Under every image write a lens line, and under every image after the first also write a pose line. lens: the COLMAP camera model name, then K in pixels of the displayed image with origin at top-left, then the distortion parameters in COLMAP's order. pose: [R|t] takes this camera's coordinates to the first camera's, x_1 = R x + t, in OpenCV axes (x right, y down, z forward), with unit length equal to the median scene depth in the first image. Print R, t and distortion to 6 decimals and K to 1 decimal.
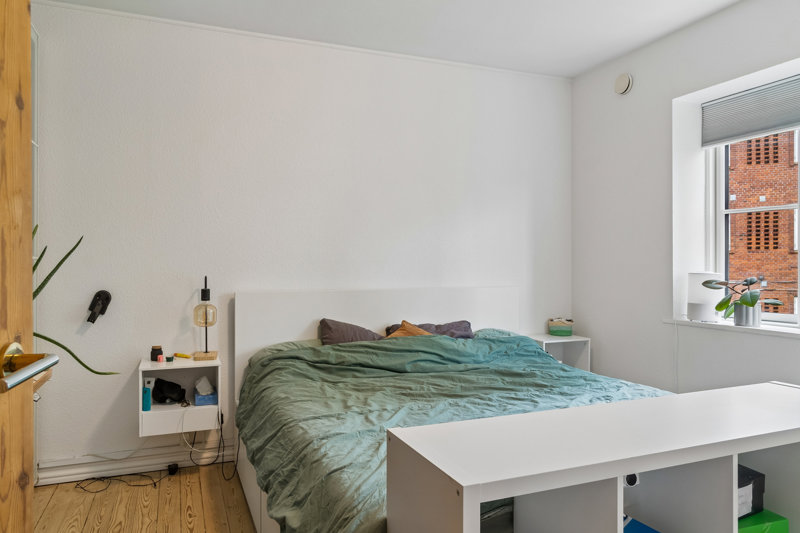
lens RADIAL K [[537.5, 0, 396.6], [0, 537.5, 265.8], [0, 0, 1]] dist [-0.017673, -0.010582]
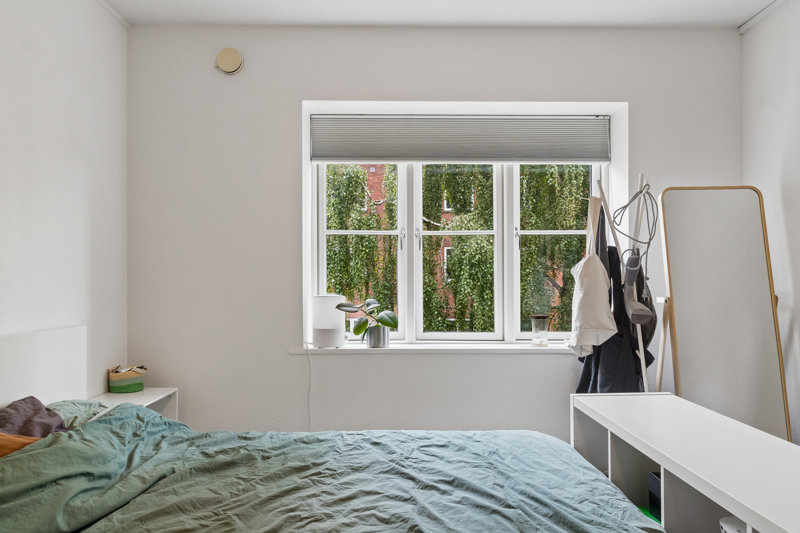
lens RADIAL K [[537.5, 0, 399.5], [0, 537.5, 267.7], [0, 0, 1]] dist [-0.017673, -0.010582]
pose [[0.378517, 0.032238, 0.925033, -0.276552], [0.004011, 0.999327, -0.036469, 0.000178], [-0.925586, 0.017514, 0.378133, 0.594880]]
